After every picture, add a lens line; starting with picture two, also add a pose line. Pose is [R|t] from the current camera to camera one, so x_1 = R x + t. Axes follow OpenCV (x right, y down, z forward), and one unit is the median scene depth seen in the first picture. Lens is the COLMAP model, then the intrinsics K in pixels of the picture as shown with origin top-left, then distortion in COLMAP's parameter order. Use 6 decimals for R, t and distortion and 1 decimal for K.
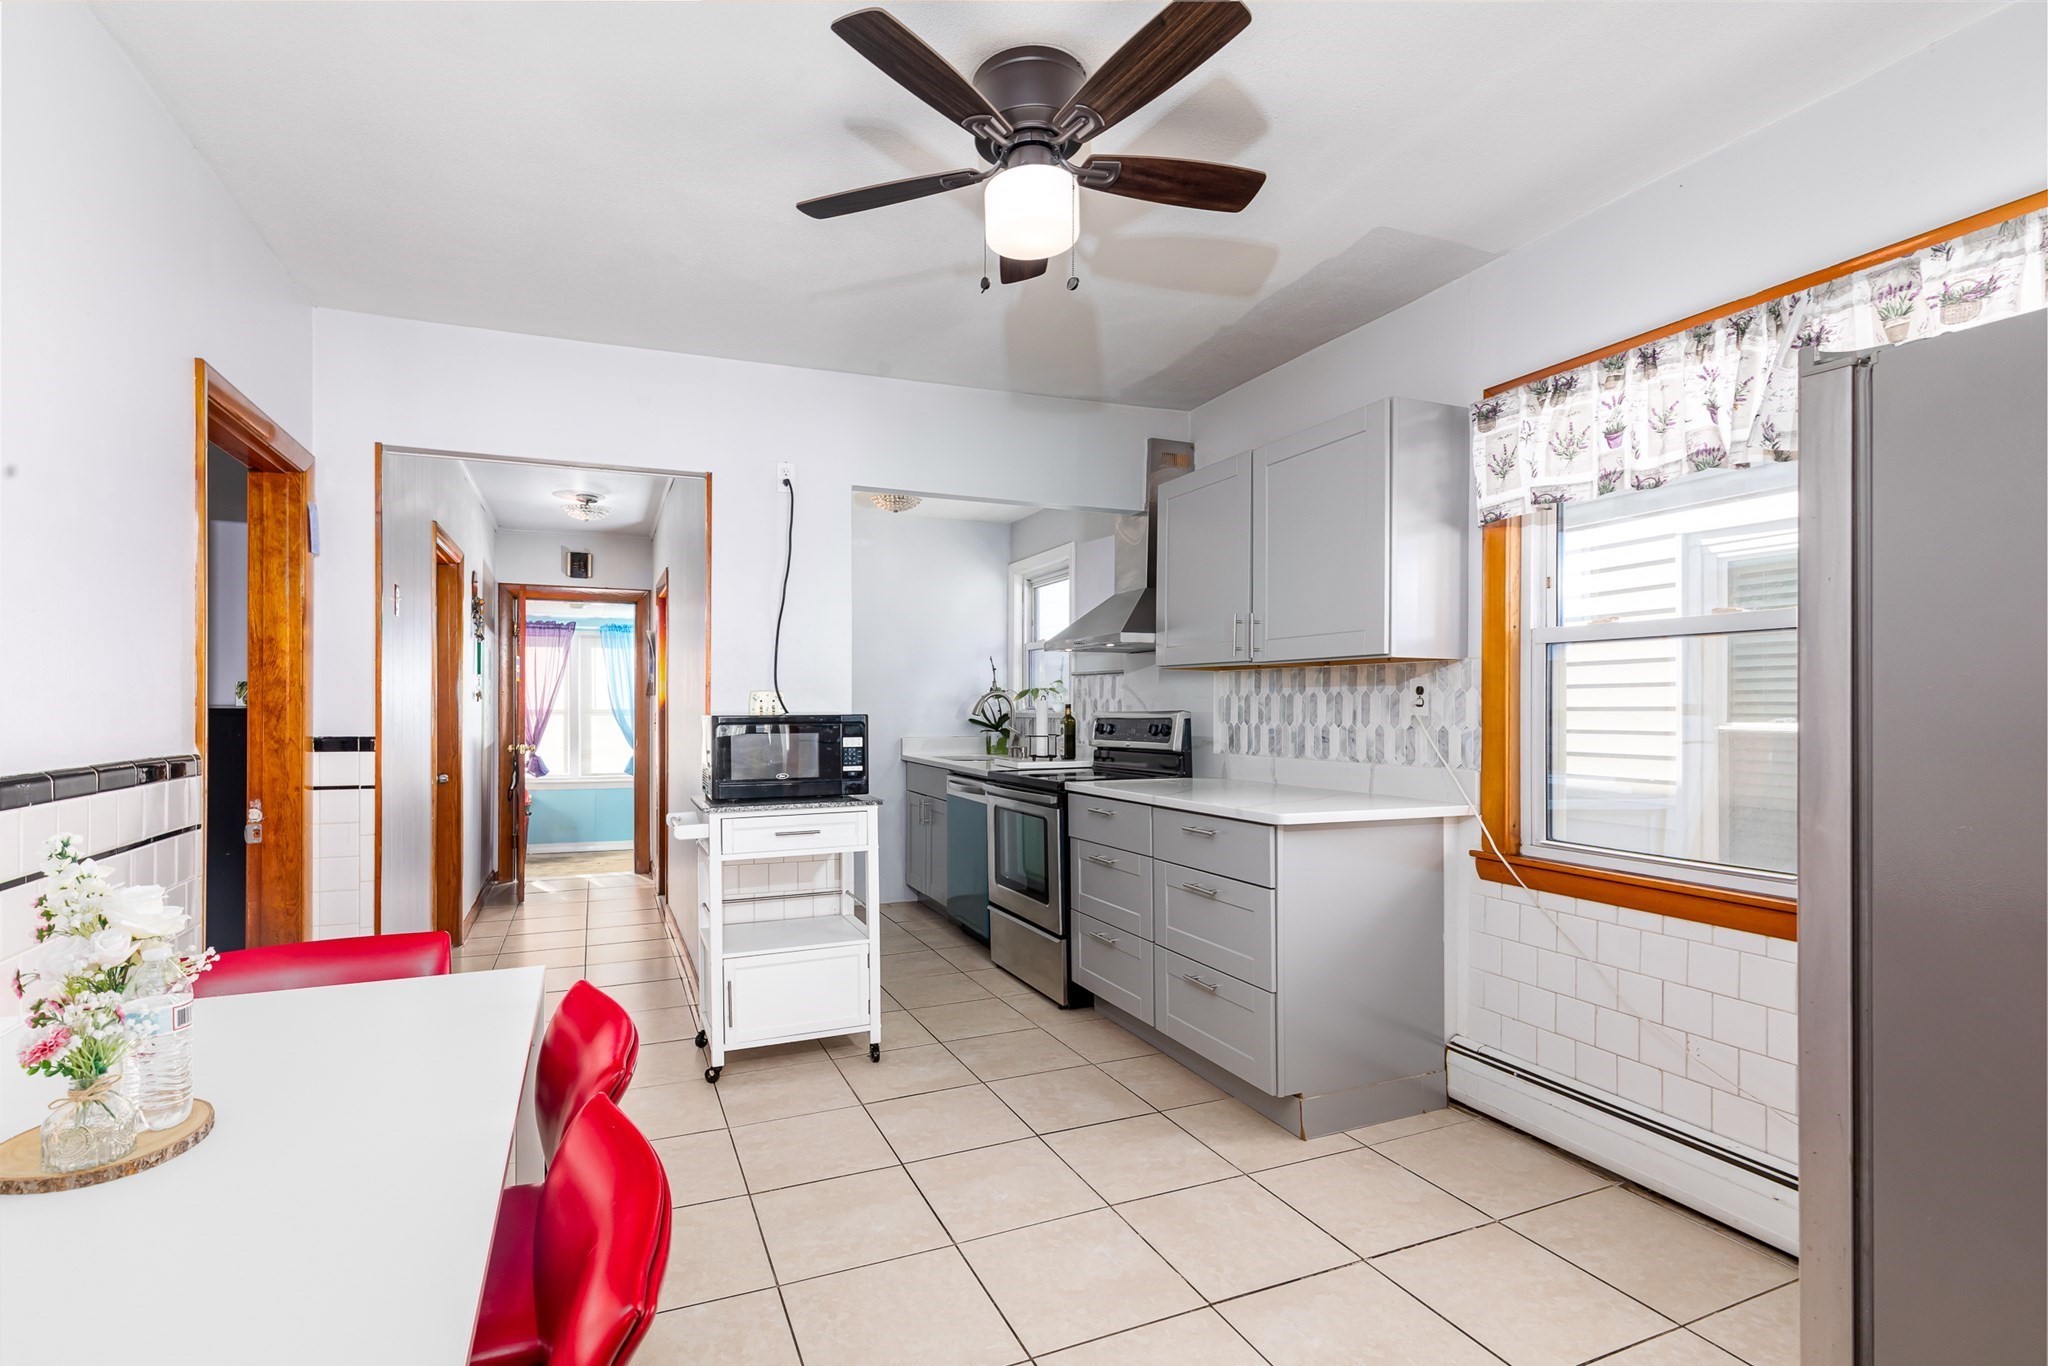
lens RADIAL K [[939.6, 0, 1010.1], [0, 939.6, 690.4], [0, 0, 1]] dist [0.005155, 0.000300]
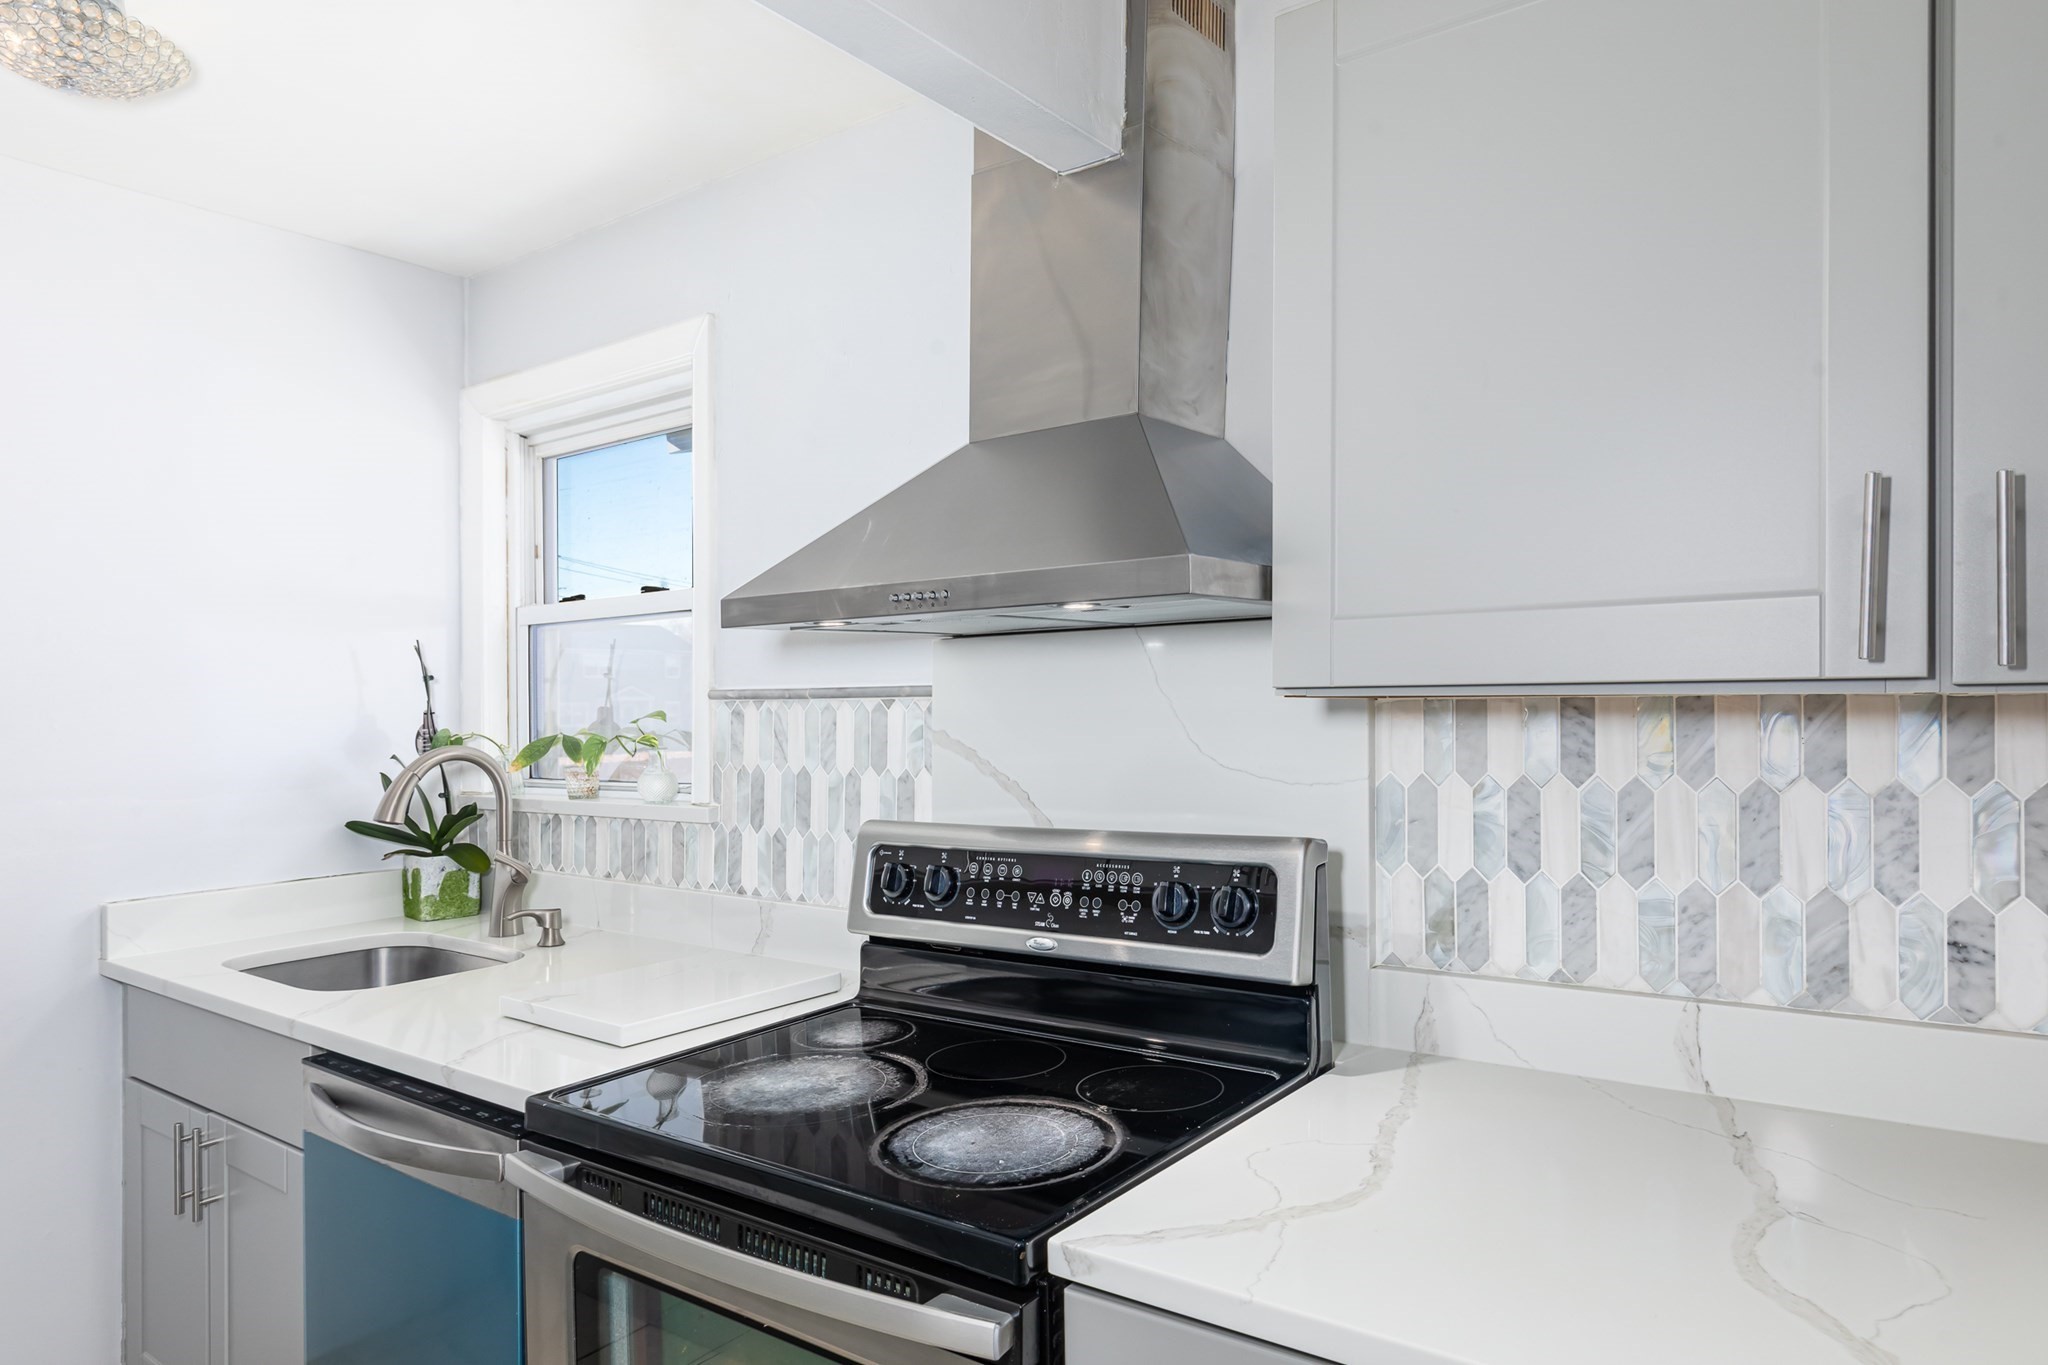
lens RADIAL K [[1247.3, 0, 1028.0], [0, 1247.3, 688.0], [0, 0, 1]] dist [0.000803, 0.000138]
pose [[0.869477, -0.008976, 0.493893, -0.081765], [0.009343, 0.999955, 0.001724, -0.027038], [-0.493886, 0.003115, 0.869521, 0.760342]]
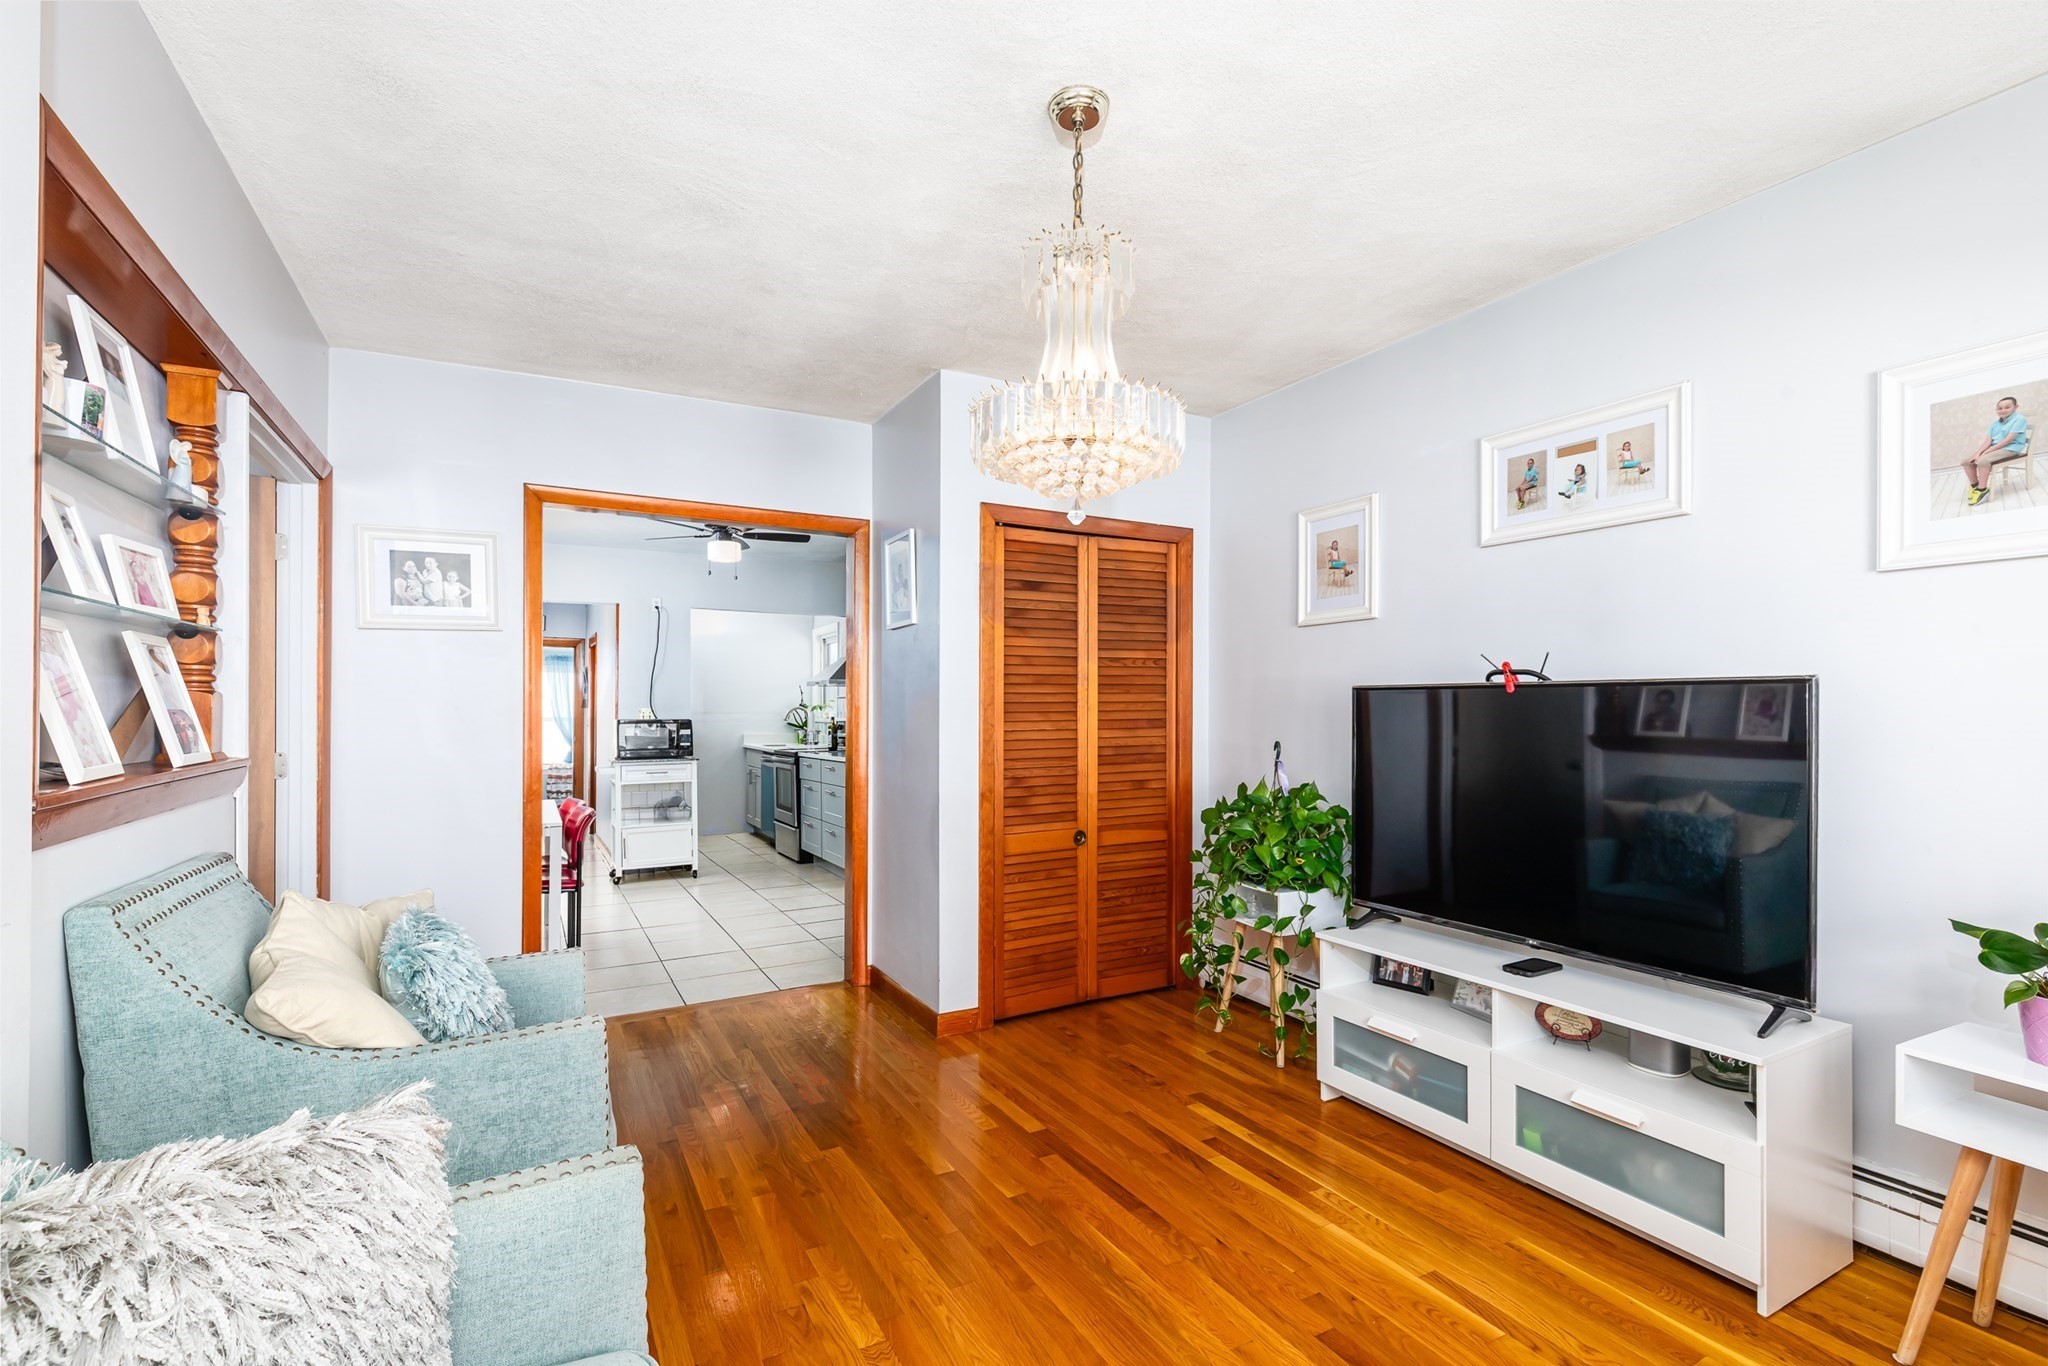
lens RADIAL K [[939.6, 0, 1031.2], [0, 939.6, 694.6], [0, 0, 1]] dist [0.005155, 0.000300]
pose [[0.996657, -0.002333, 0.081661, 0.394606], [0.002493, 0.999995, -0.001866, -0.020802], [-0.081656, 0.002063, 0.996658, -1.065629]]
